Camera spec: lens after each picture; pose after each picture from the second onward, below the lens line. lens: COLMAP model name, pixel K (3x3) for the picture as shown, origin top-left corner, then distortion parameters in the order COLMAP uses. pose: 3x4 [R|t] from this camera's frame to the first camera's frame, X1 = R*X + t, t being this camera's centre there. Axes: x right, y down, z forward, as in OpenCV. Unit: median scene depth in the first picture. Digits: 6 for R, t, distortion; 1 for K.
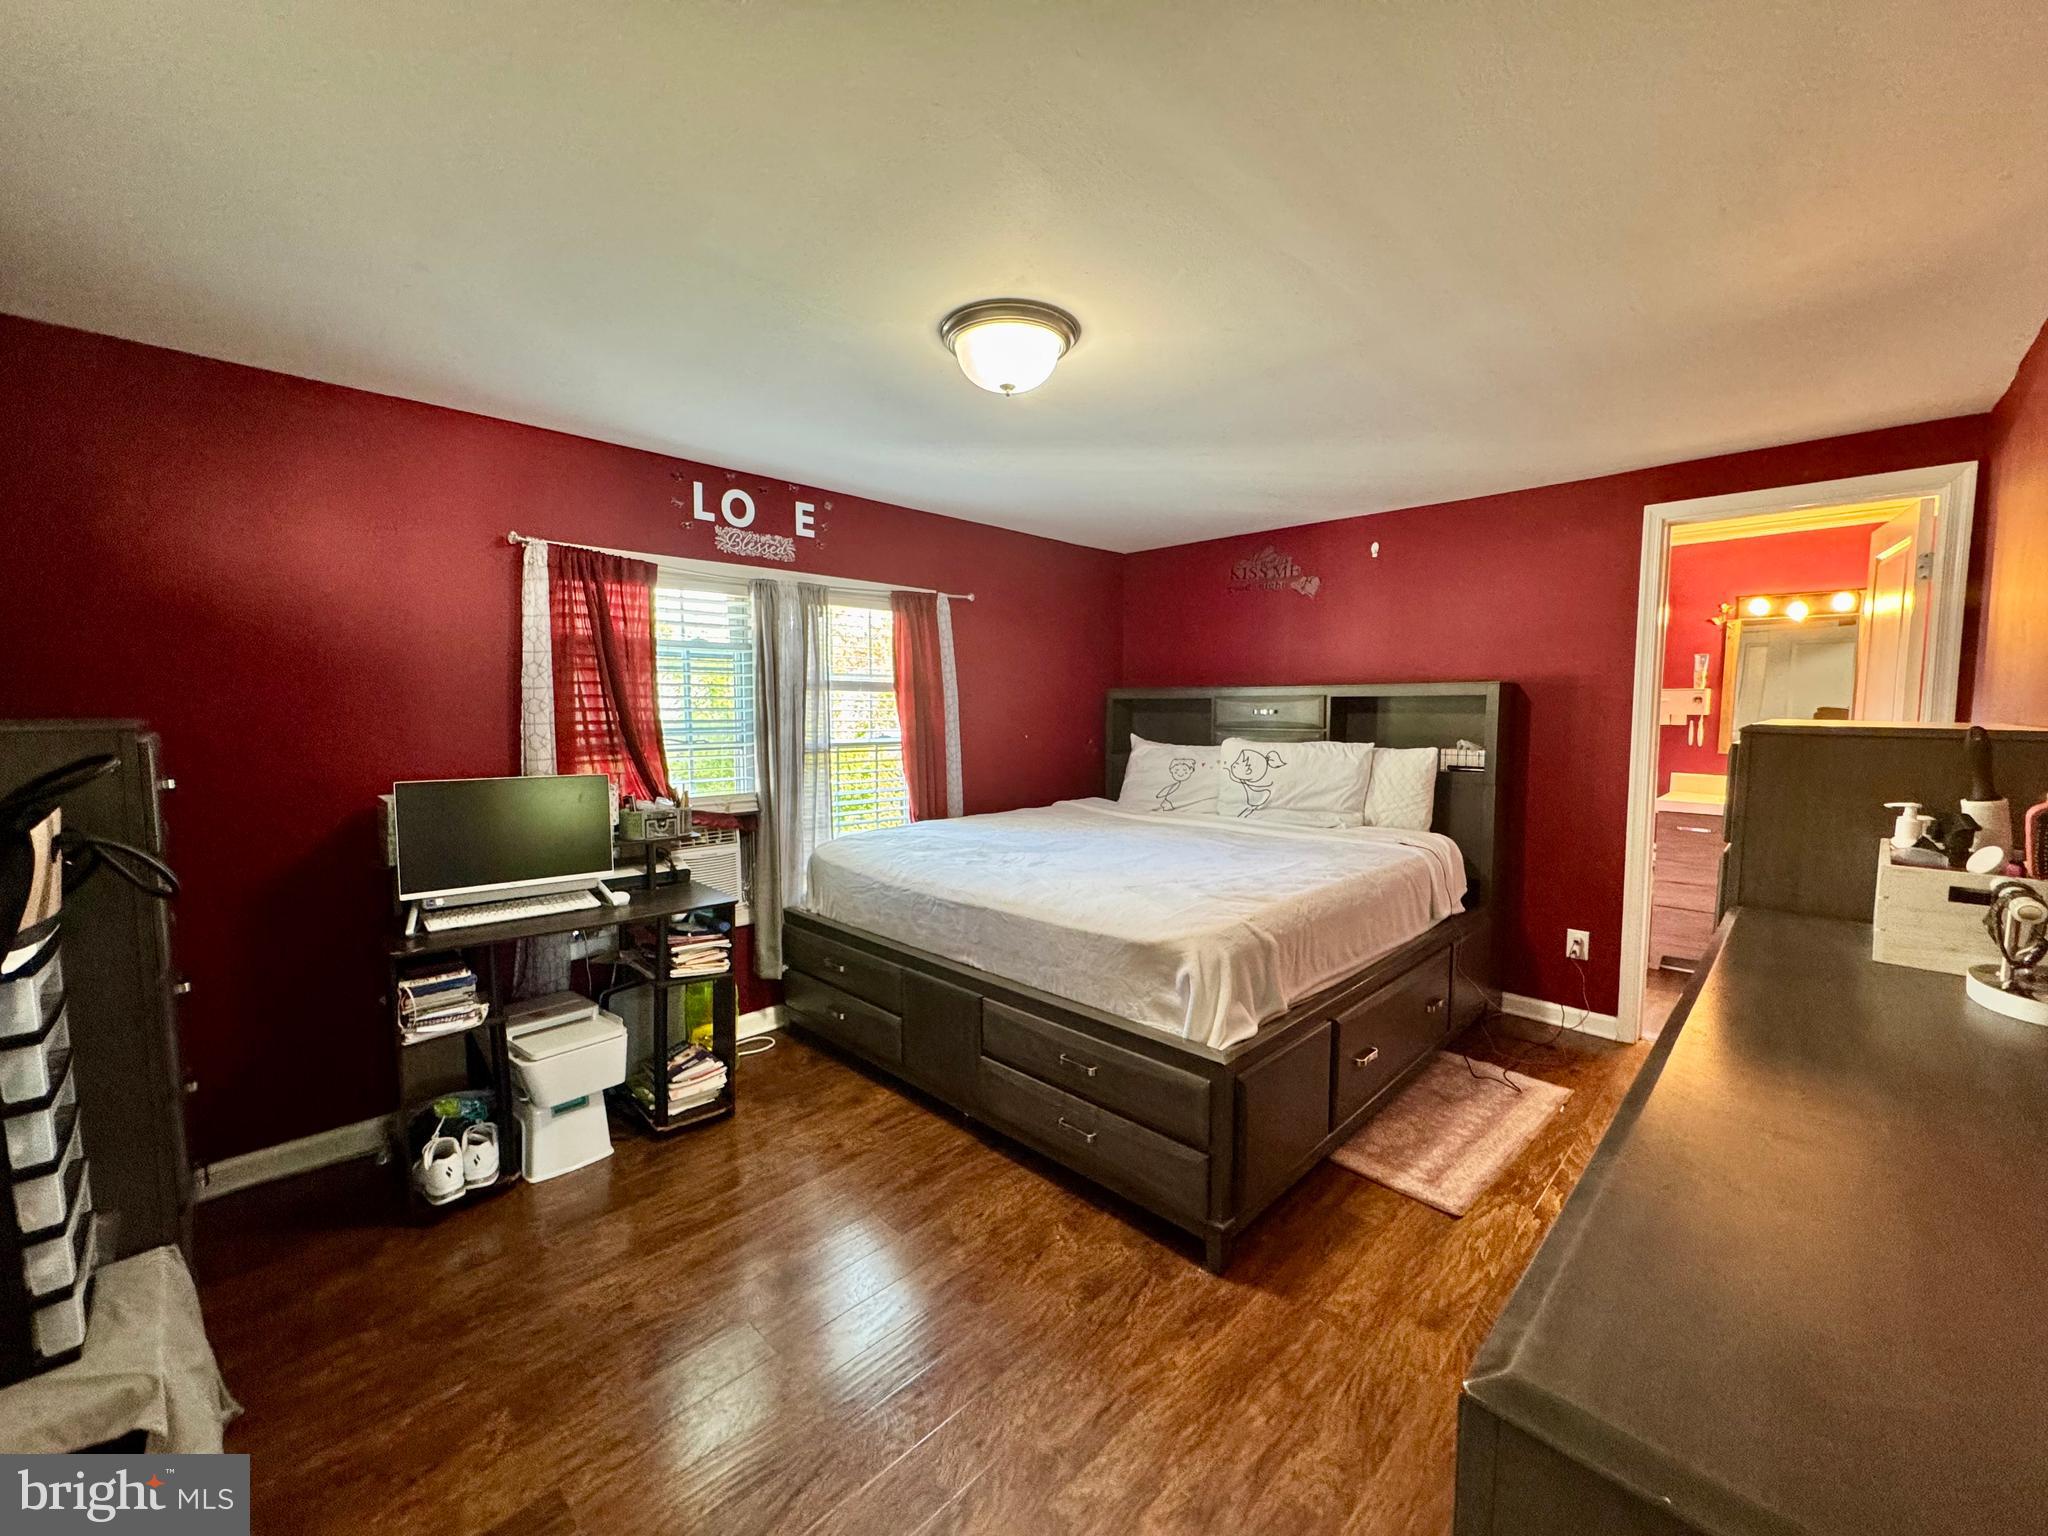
lens RADIAL K [[819.7, 0, 1019.8], [0, 819.7, 763.4], [0, 0, 1]] dist [-0.001529, -0.000216]
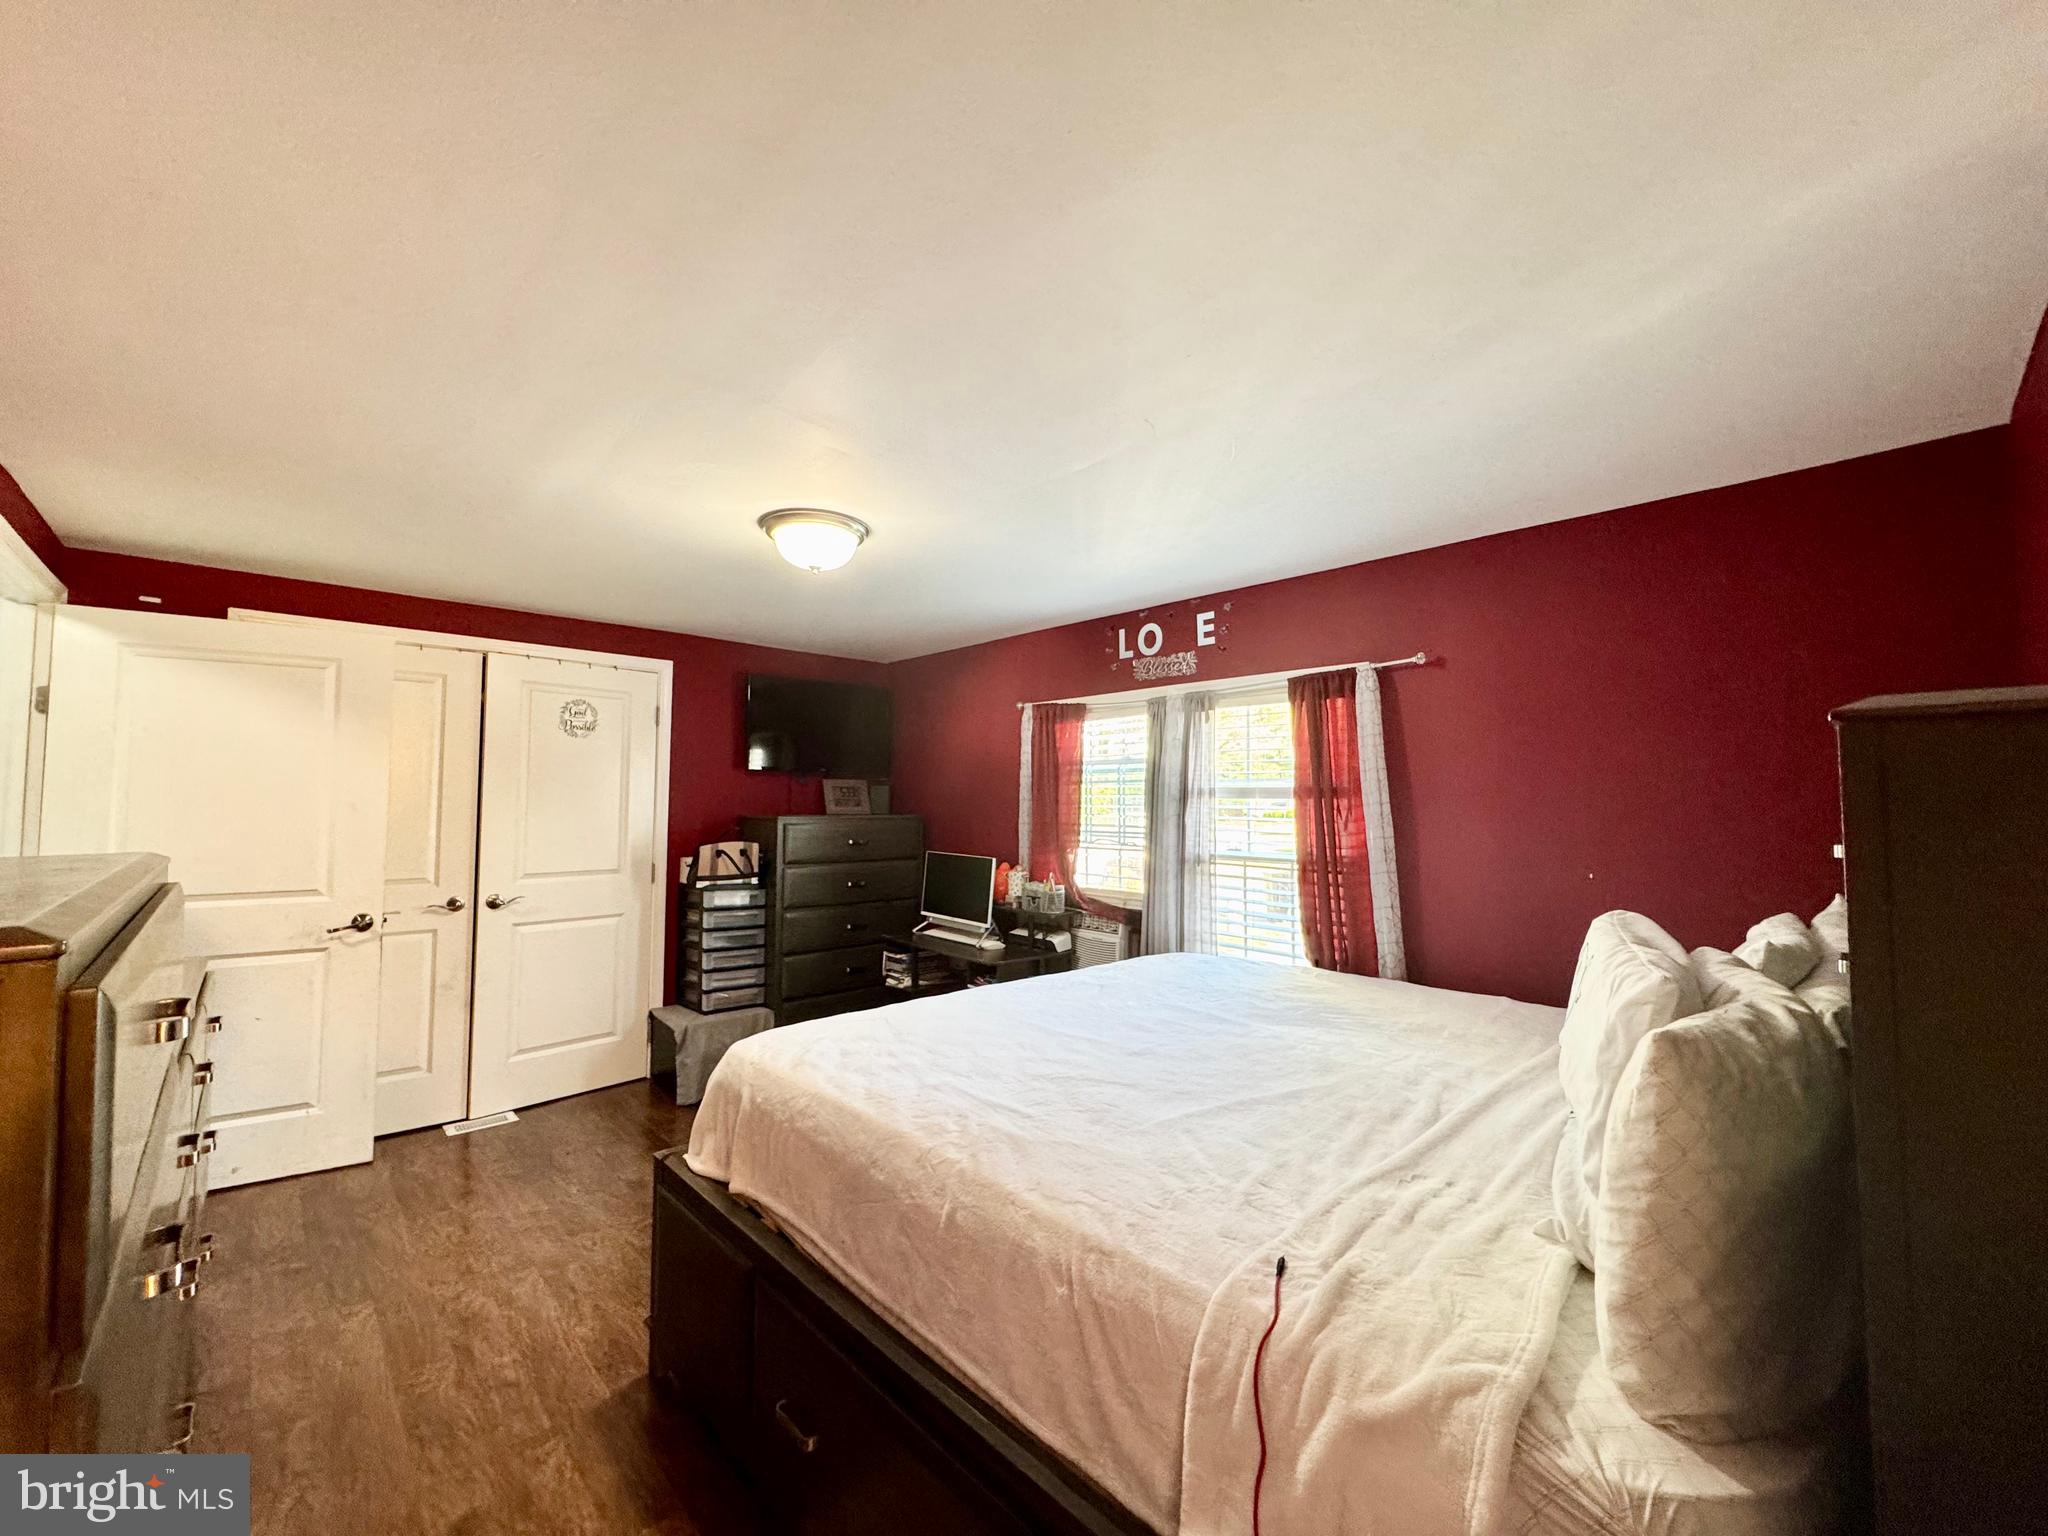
lens RADIAL K [[819.7, 0, 1019.8], [0, 819.7, 763.4], [0, 0, 1]] dist [-0.001529, -0.000216]
pose [[-0.037355, -0.052578, -0.997918, 0.771782], [-0.077080, 0.995791, -0.049580, -0.069722], [0.996325, 0.075068, -0.041250, 0.866382]]
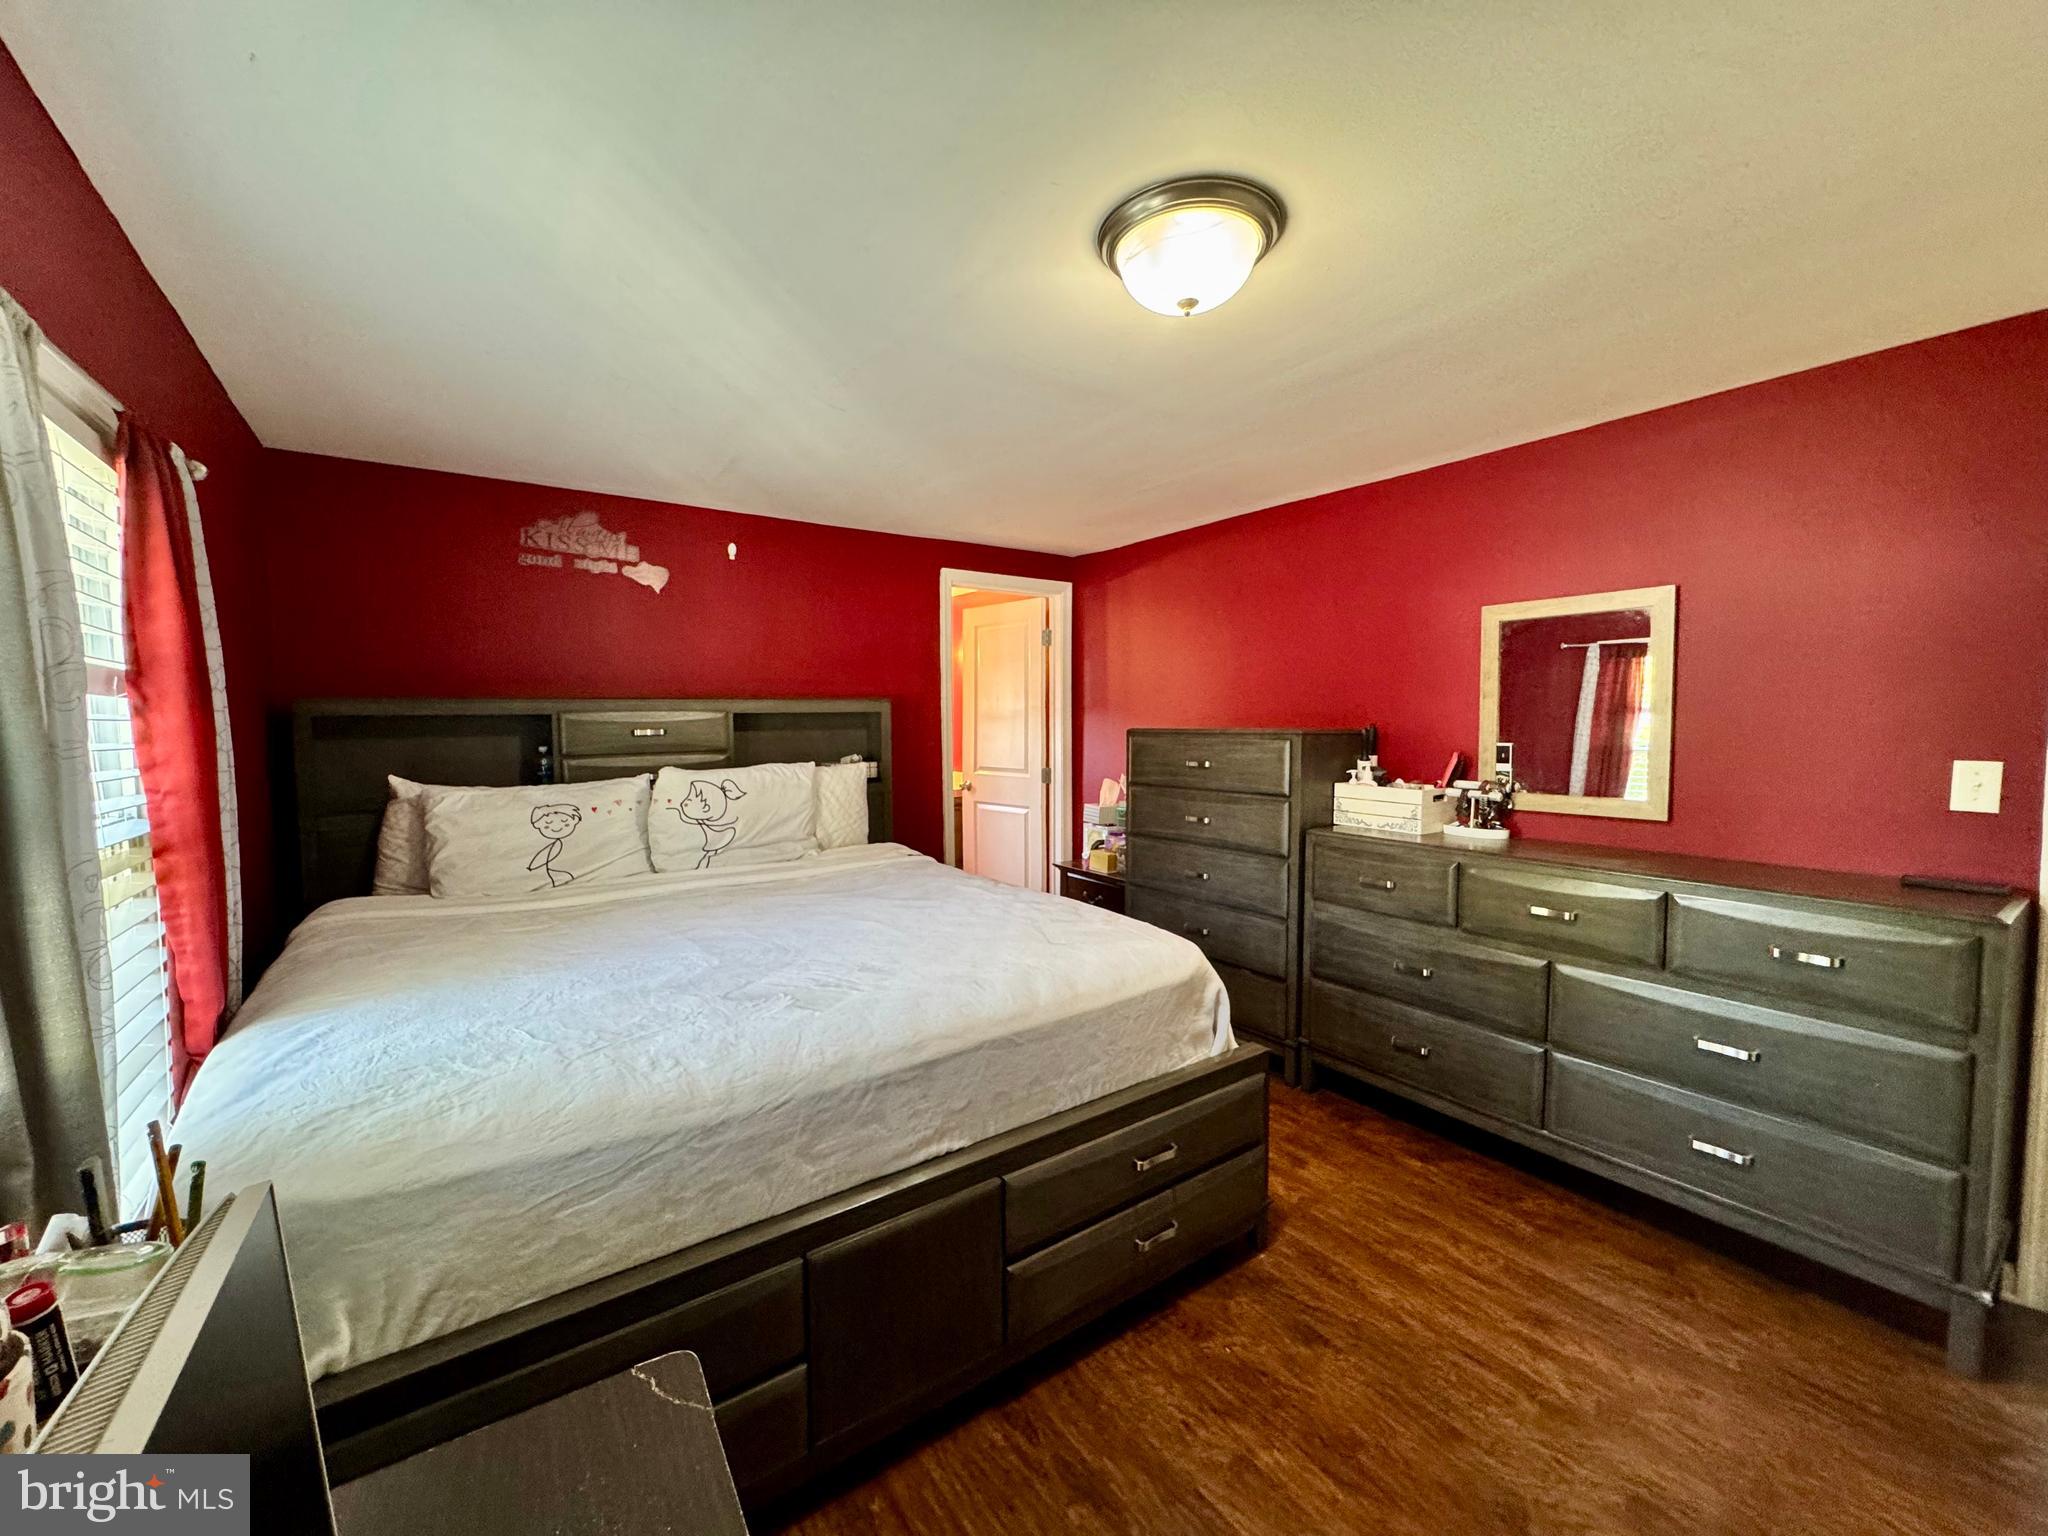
lens RADIAL K [[819.7, 0, 1019.8], [0, 819.7, 763.4], [0, 0, 1]] dist [-0.001529, -0.000216]
pose [[0.165682, -0.057644, 0.984493, -0.501711], [0.079066, 0.995853, 0.045003, -0.050661], [-0.983005, 0.070384, 0.169553, 0.654077]]
